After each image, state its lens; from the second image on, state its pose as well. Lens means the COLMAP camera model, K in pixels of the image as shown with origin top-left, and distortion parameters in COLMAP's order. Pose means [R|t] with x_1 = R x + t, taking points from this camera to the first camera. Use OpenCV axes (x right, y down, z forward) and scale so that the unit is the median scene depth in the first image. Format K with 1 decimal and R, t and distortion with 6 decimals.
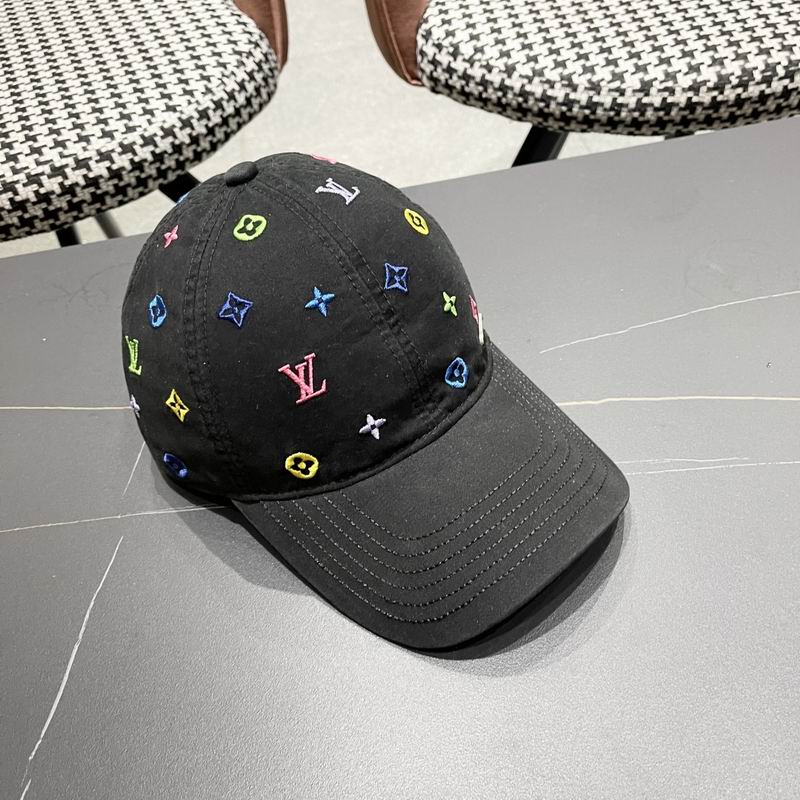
lens RADIAL K [[838.5, 0, 414.5], [0, 838.5, 408.4], [0, 0, 1]] dist [0.015491, 0.000000]
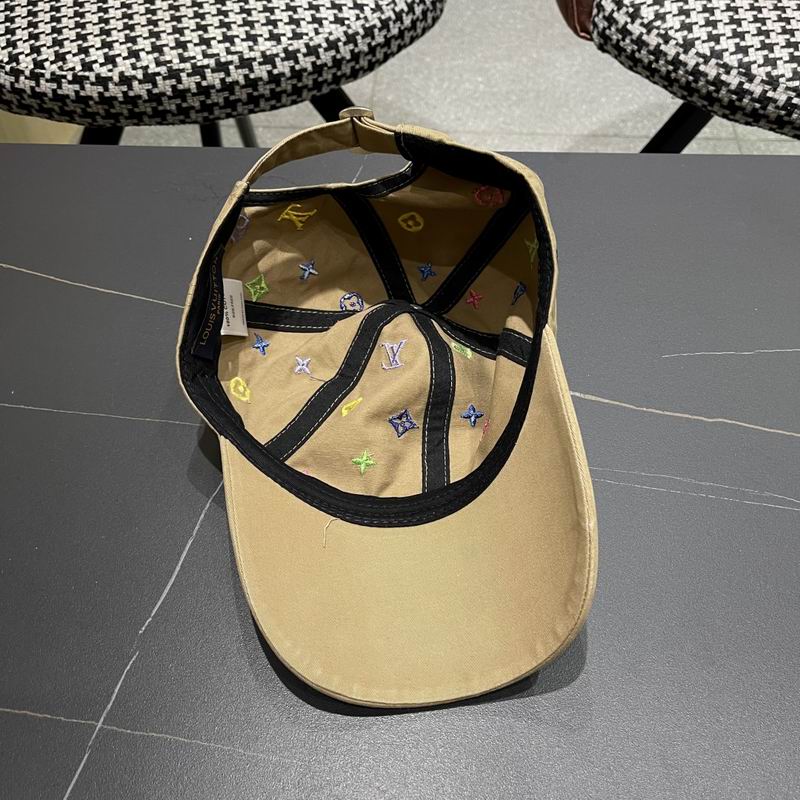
lens RADIAL K [[838.5, 0, 402.4], [0, 838.5, 413.1], [0, 0, 1]] dist [0.015491, 0.000000]
pose [[0.974107, 0.217115, -0.063057, -0.053330], [-0.209051, 0.971179, 0.114491, -0.035169], [0.086097, -0.098345, 0.991421, -0.028170]]
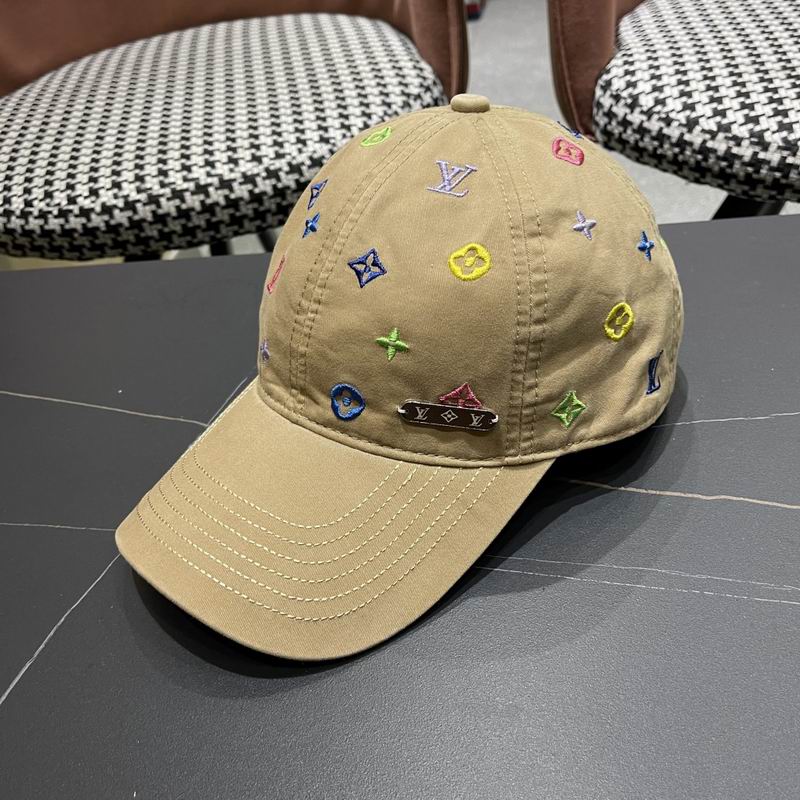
lens RADIAL K [[838.5, 0, 401.6], [0, 838.5, 410.4], [0, 0, 1]] dist [0.015491, 0.000000]
pose [[0.959492, 0.145114, -0.241490, 0.079246], [-0.168446, 0.982552, -0.078847, 0.014457], [0.225835, 0.116331, 0.967195, 0.112218]]
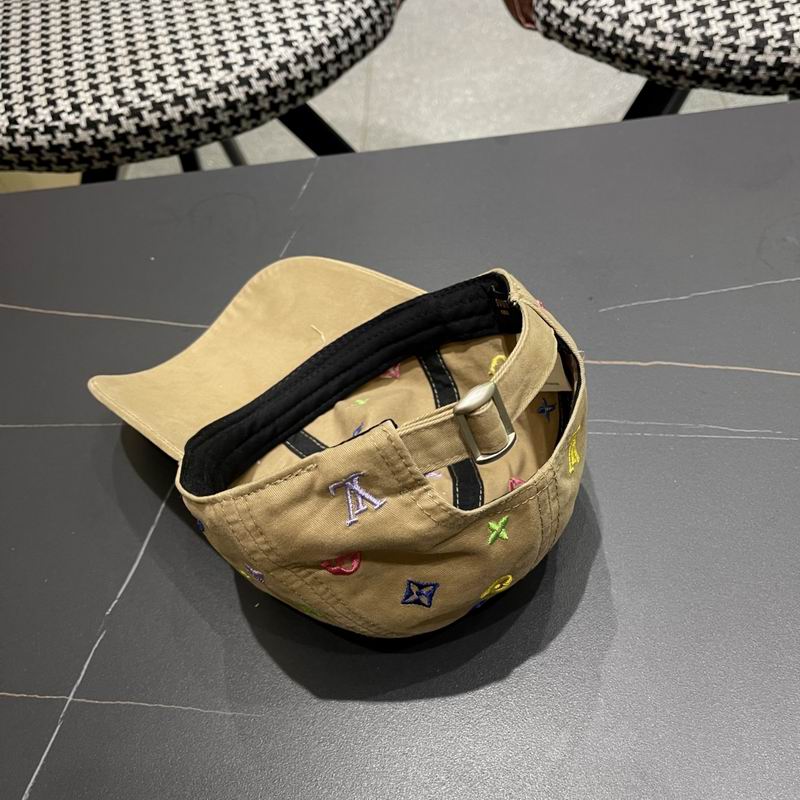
lens RADIAL K [[838.5, 0, 410.7], [0, 838.5, 422.1], [0, 0, 1]] dist [0.015491, 0.000000]
pose [[0.985642, 0.107012, -0.130607, 0.048582], [-0.094731, 0.990777, 0.096886, -0.006064], [0.139771, -0.083123, 0.986689, -0.050420]]
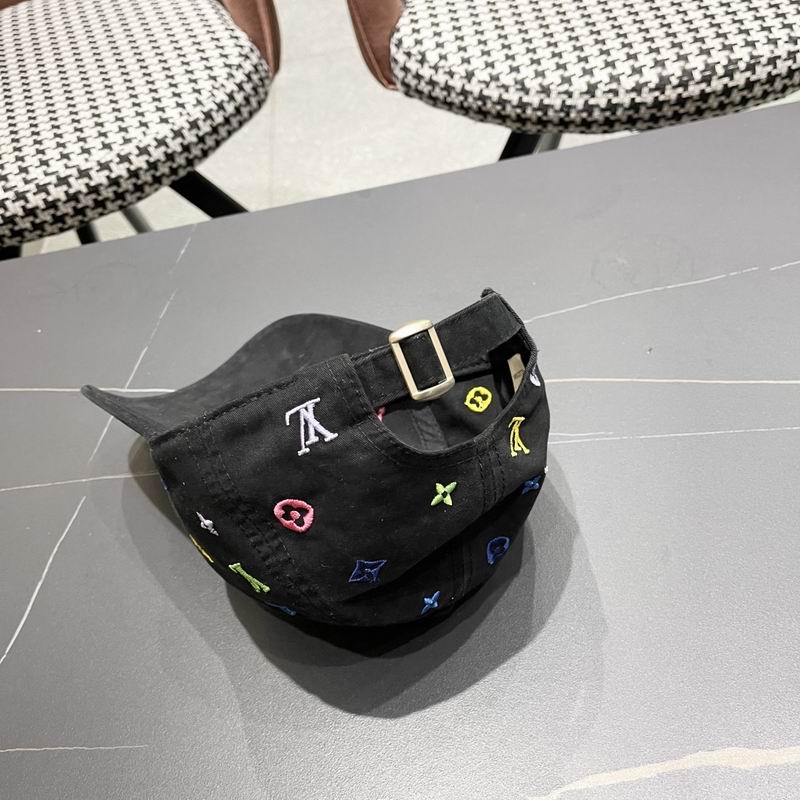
lens RADIAL K [[838.5, 0, 411.2], [0, 838.5, 415.7], [0, 0, 1]] dist [0.015491, 0.000000]
pose [[0.996527, 0.001377, -0.083261, 0.130744], [0.001020, 0.999586, 0.028750, 0.001974], [0.083266, -0.028735, 0.996113, -0.093242]]
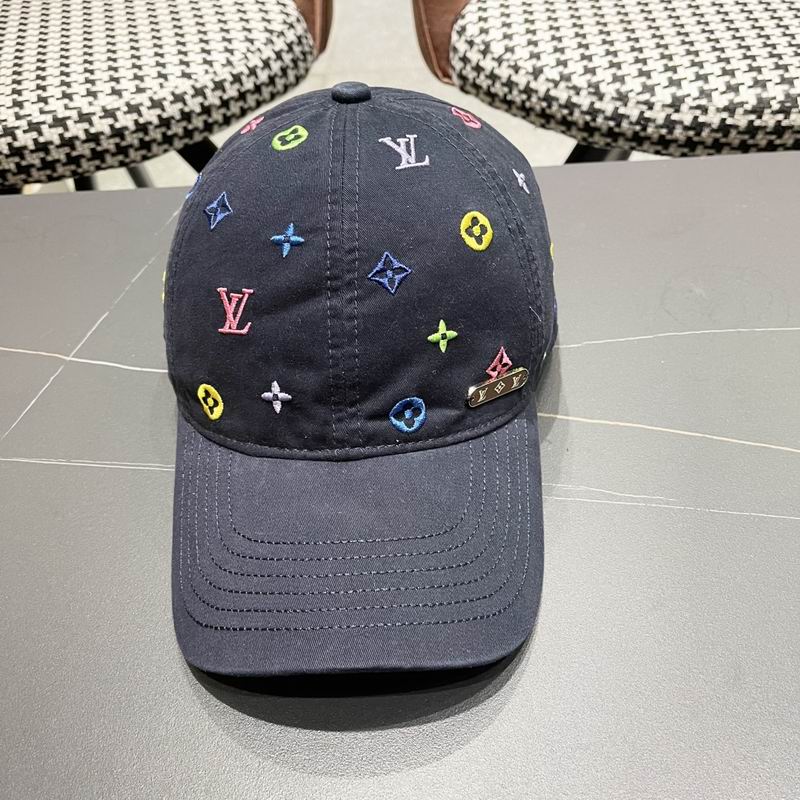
lens RADIAL K [[838.5, 0, 402.5], [0, 838.5, 407.1], [0, 0, 1]] dist [0.015491, 0.000000]
pose [[0.984212, 0.143179, -0.104053, 0.118117], [-0.147069, 0.988650, -0.030695, 0.019930], [0.098477, 0.045513, 0.994098, 0.065600]]
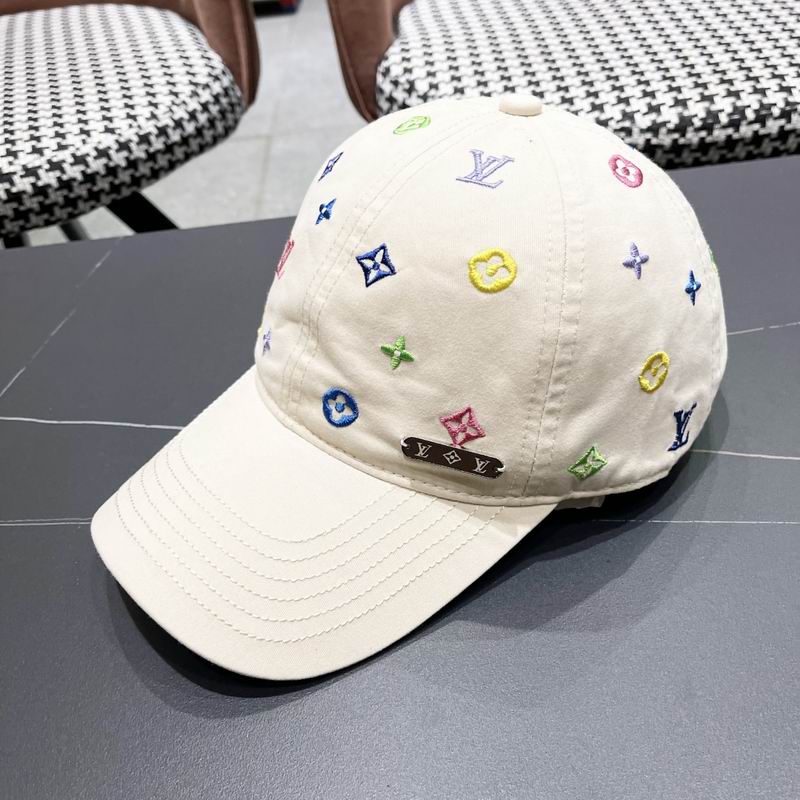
lens RADIAL K [[838.5, 0, 404.7], [0, 838.5, 417.6], [0, 0, 1]] dist [0.015491, 0.000000]
pose [[0.994598, 0.067905, -0.078505, 0.148823], [-0.074846, 0.993204, -0.089133, 0.033325], [0.071919, 0.094527, 0.992921, 0.093405]]
